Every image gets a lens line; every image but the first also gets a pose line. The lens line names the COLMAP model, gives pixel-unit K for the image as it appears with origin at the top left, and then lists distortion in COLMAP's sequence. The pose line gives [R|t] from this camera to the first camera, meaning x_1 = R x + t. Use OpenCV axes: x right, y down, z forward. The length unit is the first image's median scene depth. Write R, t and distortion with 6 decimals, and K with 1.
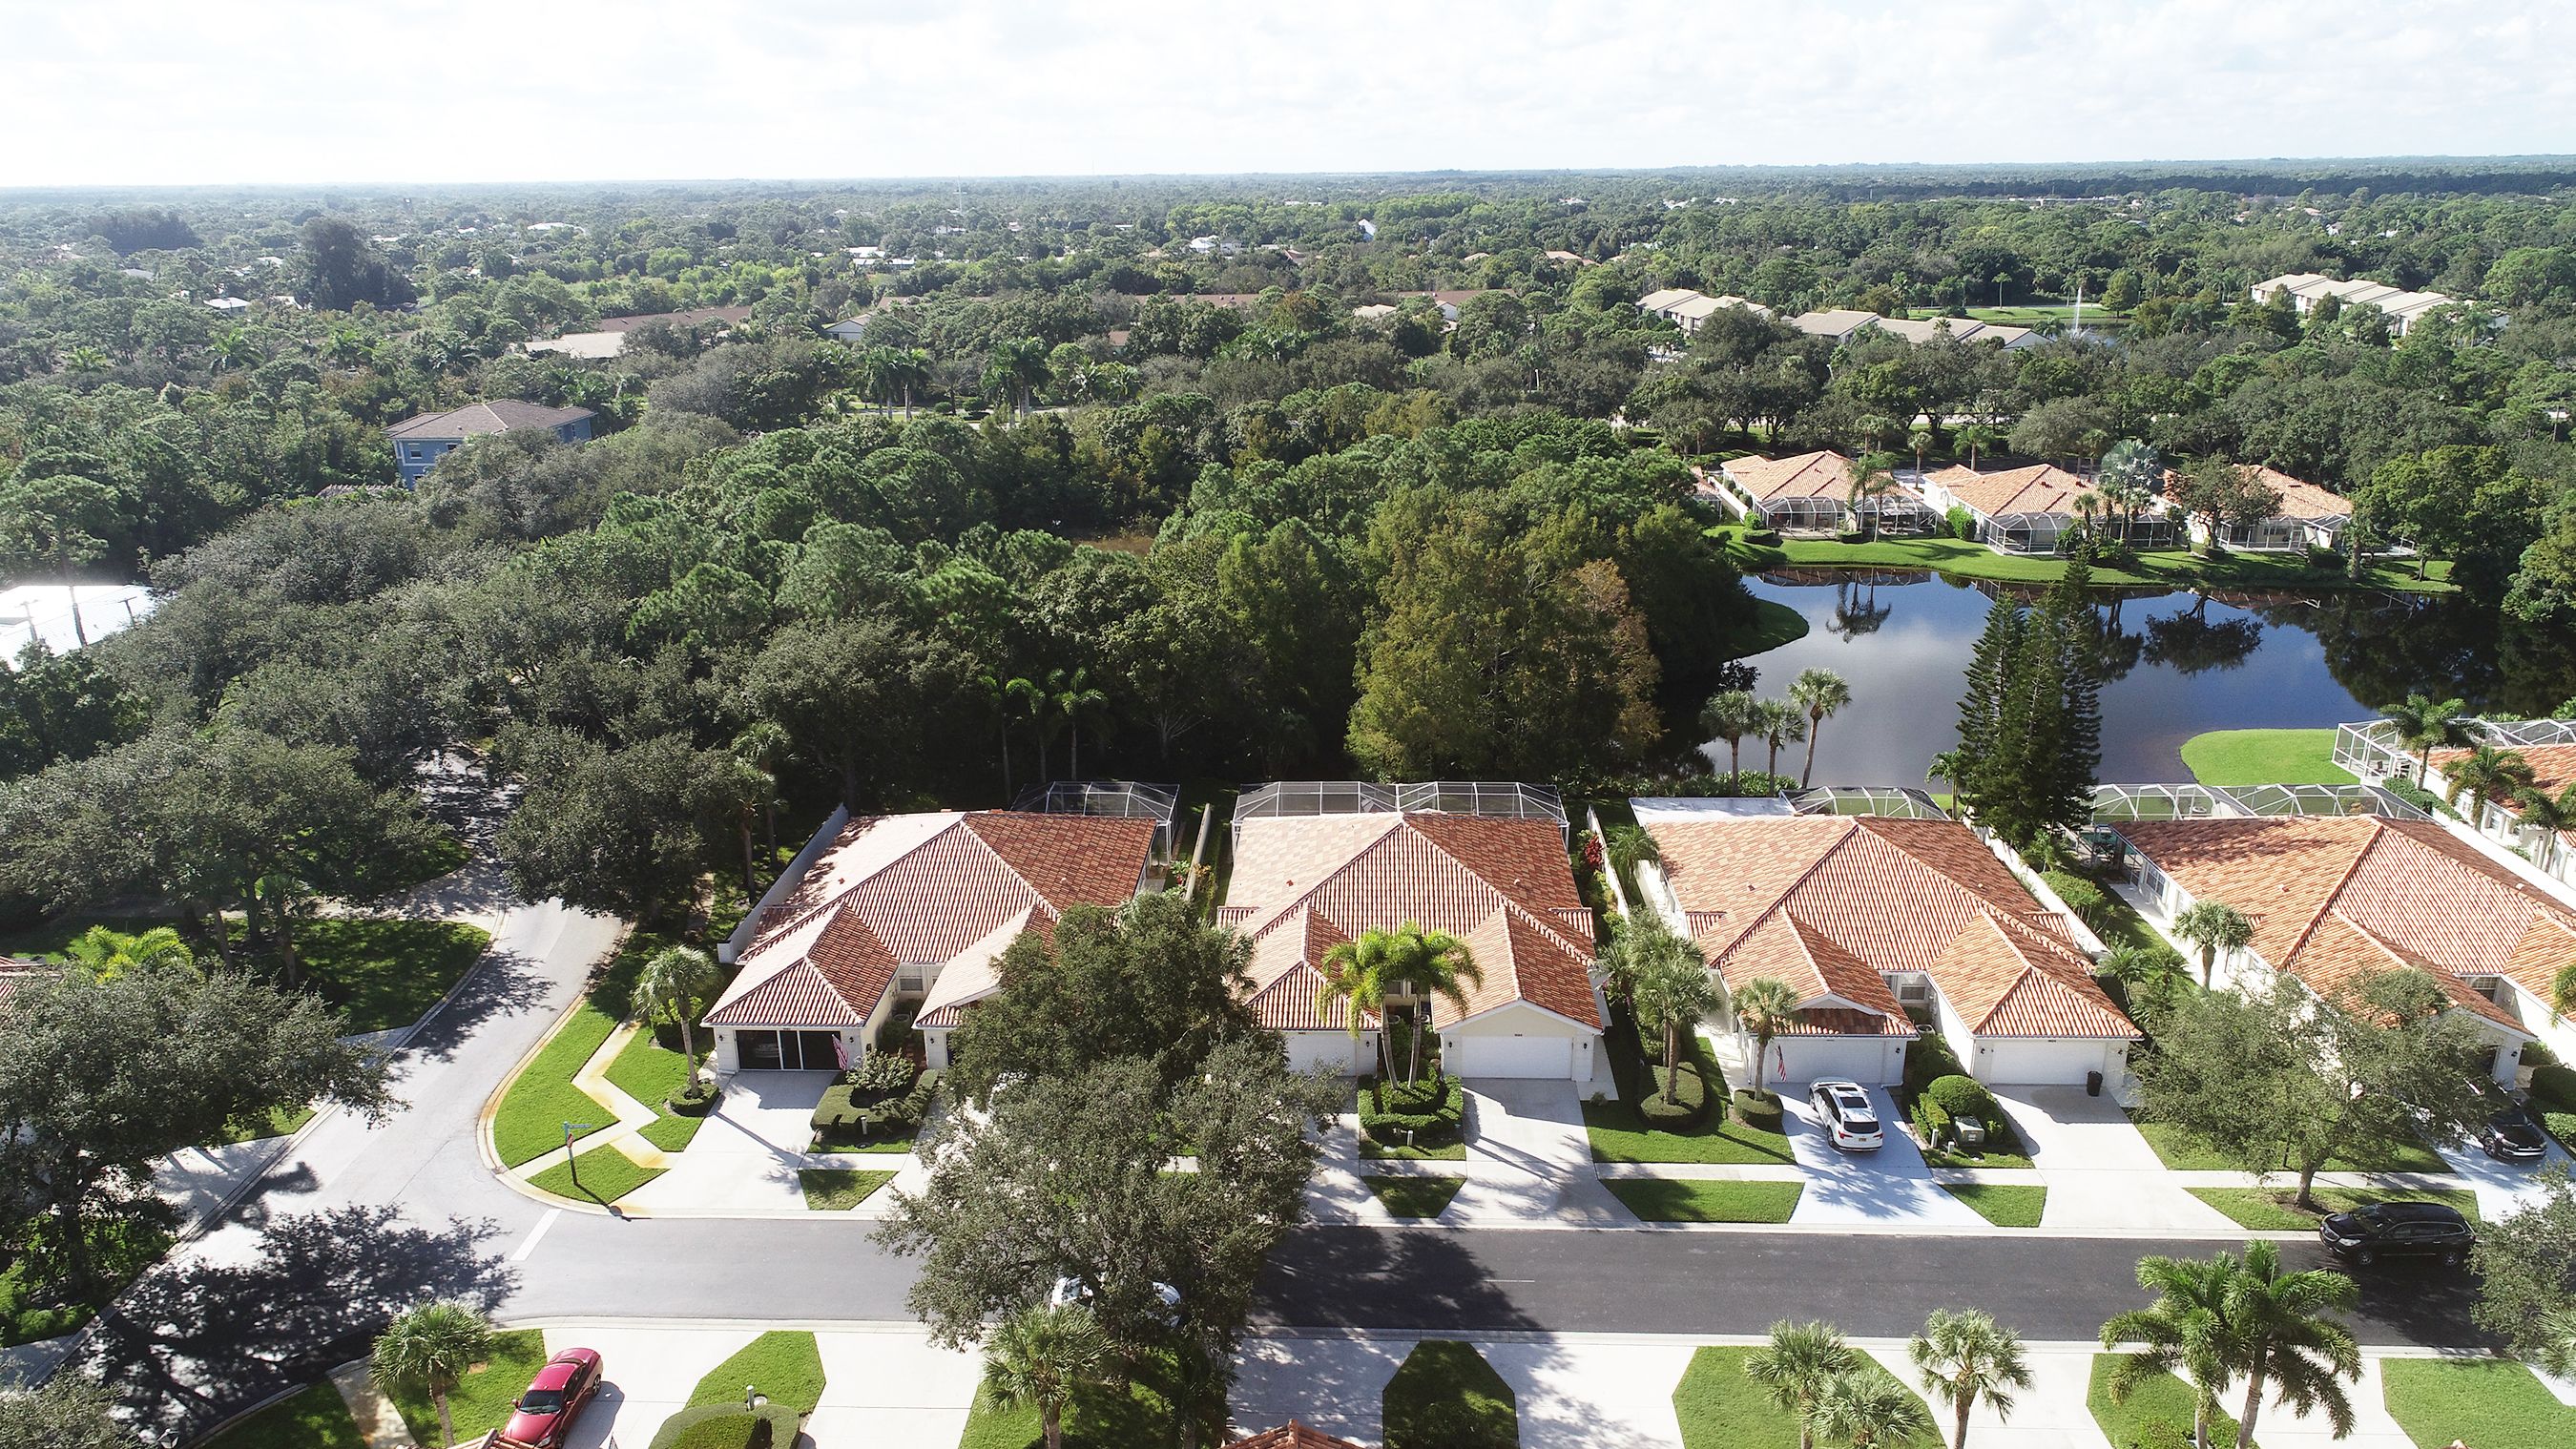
lens RADIAL K [[1708.9, 0, 1288.0], [0, 1708.9, 724.5], [0, 0, 1]] dist [-0.021120, -0.000657]
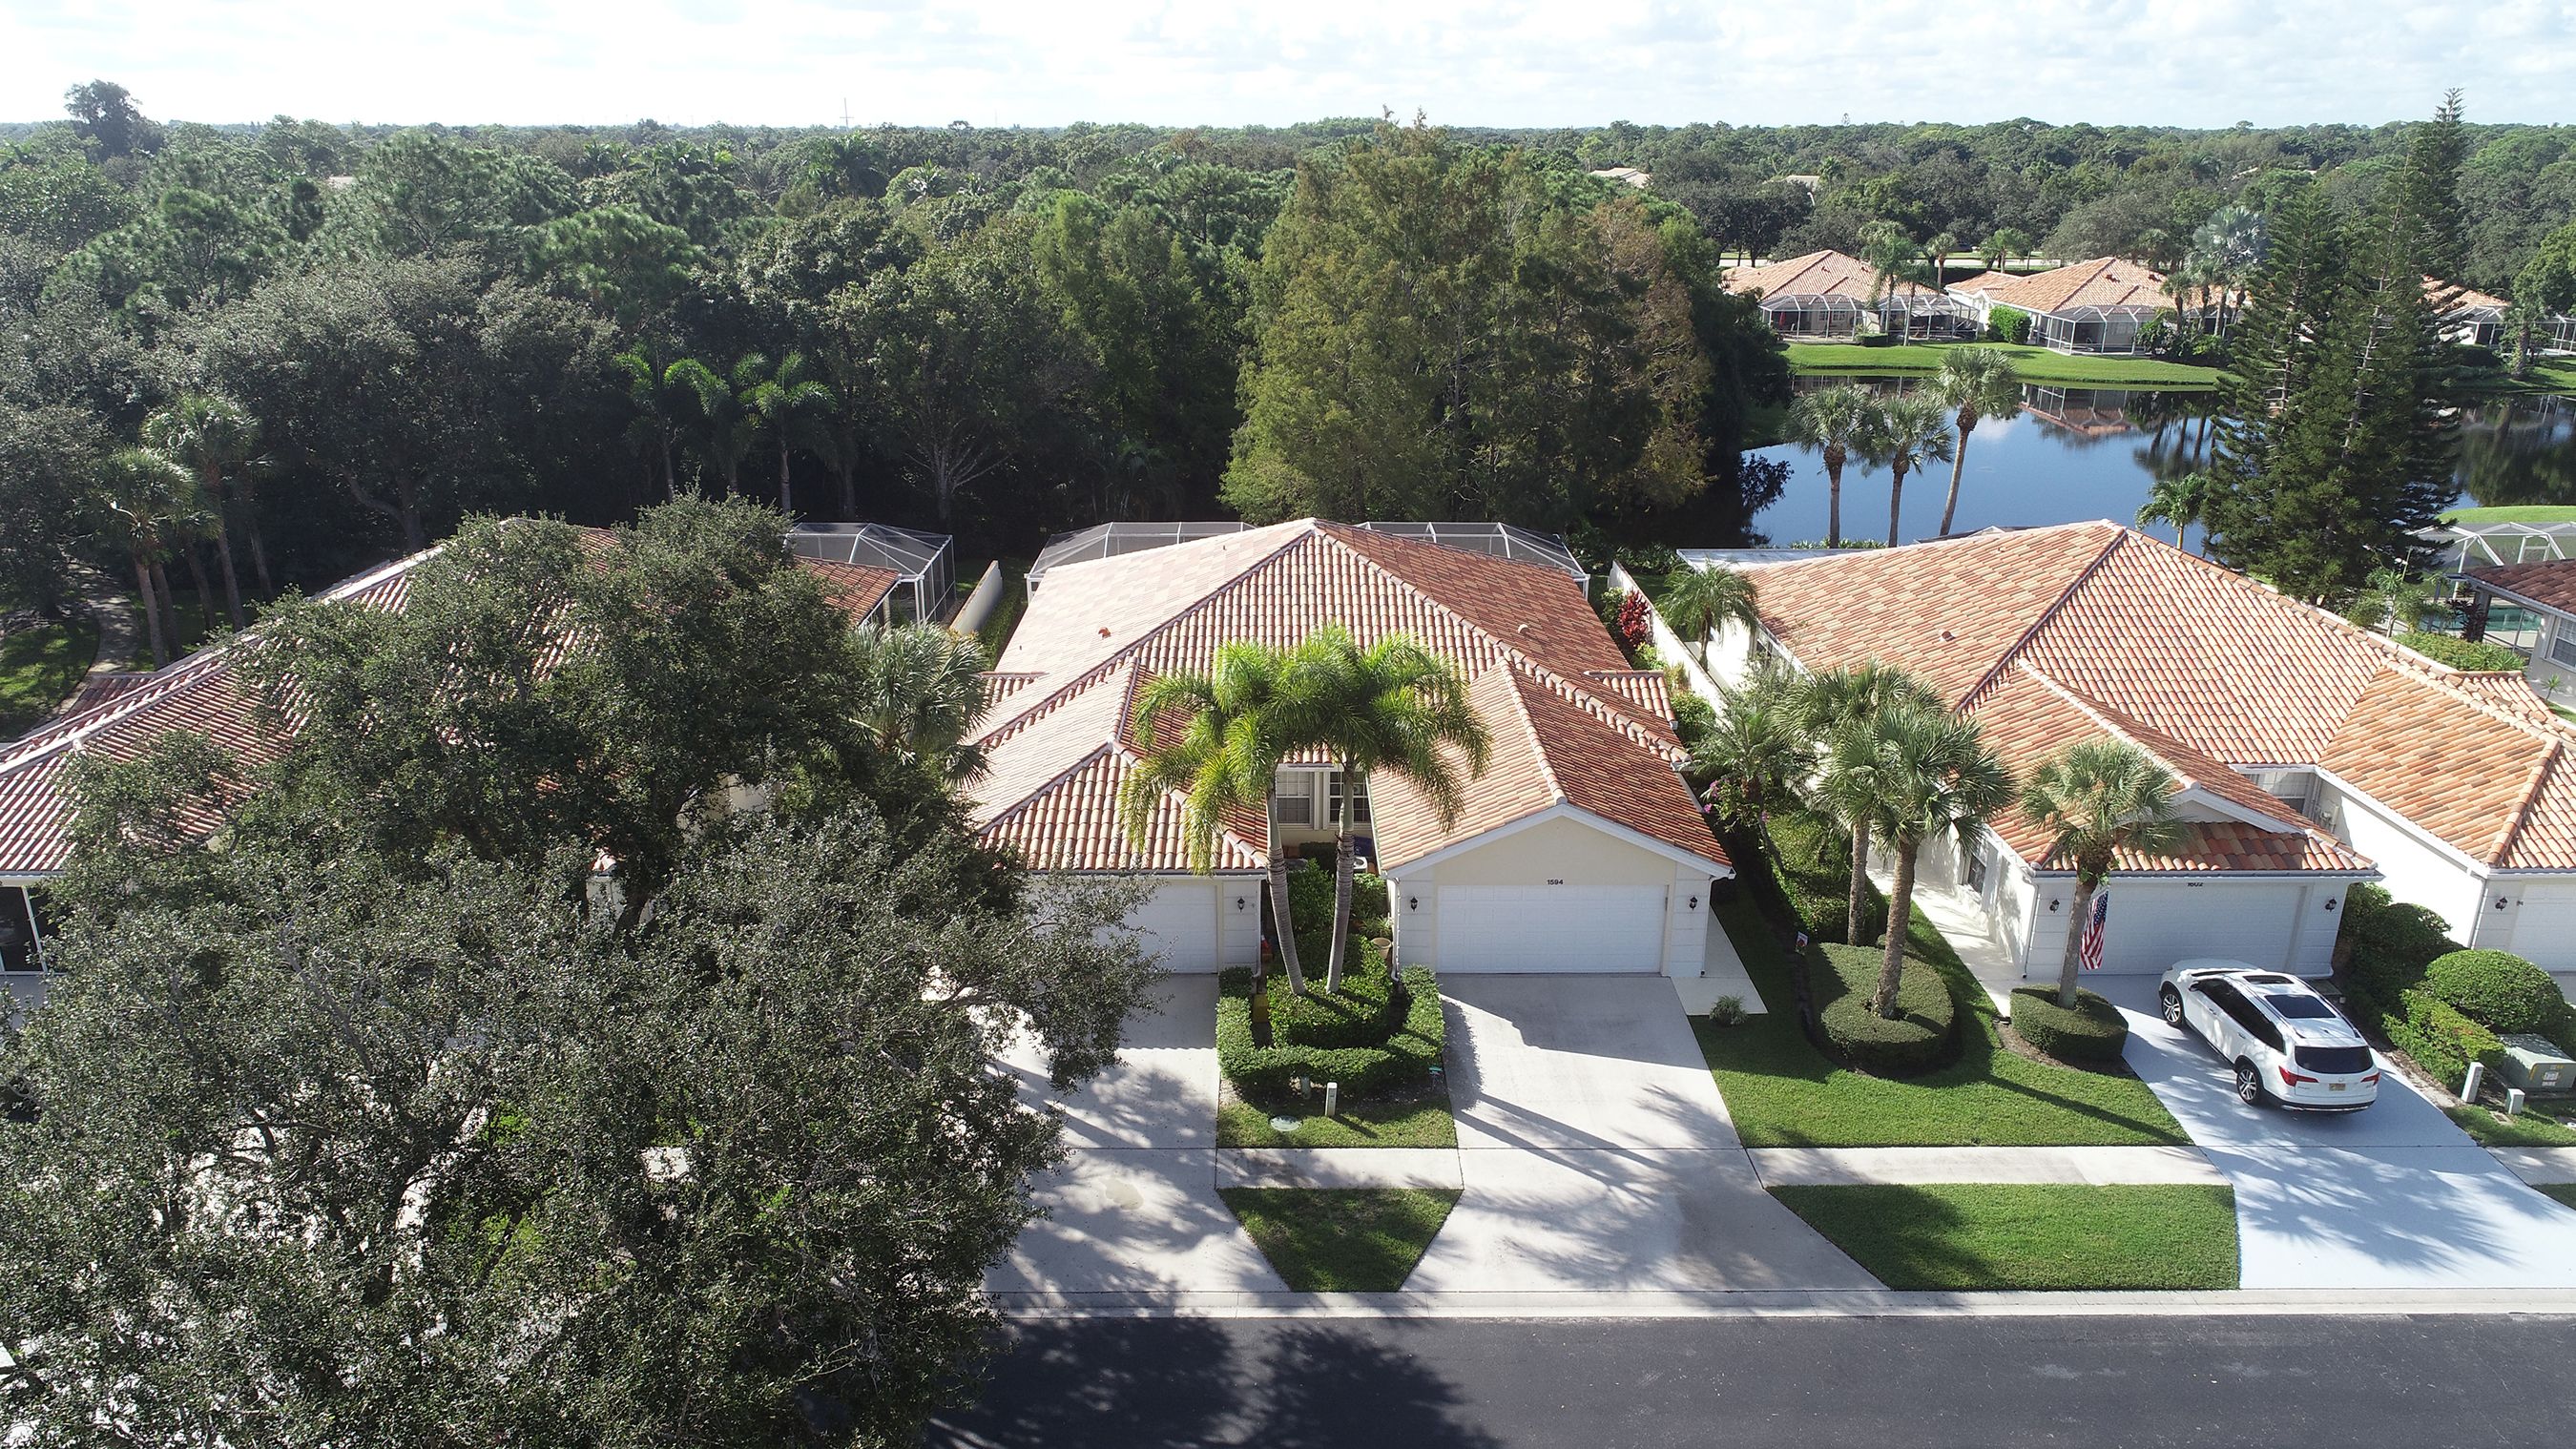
lens RADIAL K [[1708.9, 0, 1288.0], [0, 1708.9, 724.5], [0, 0, 1]] dist [-0.021120, -0.000657]
pose [[0.998561, -0.002455, 0.053576, 0.034594], [0.001399, 0.999804, 0.019737, 0.127734], [-0.053614, -0.019634, 0.998369, 0.524975]]
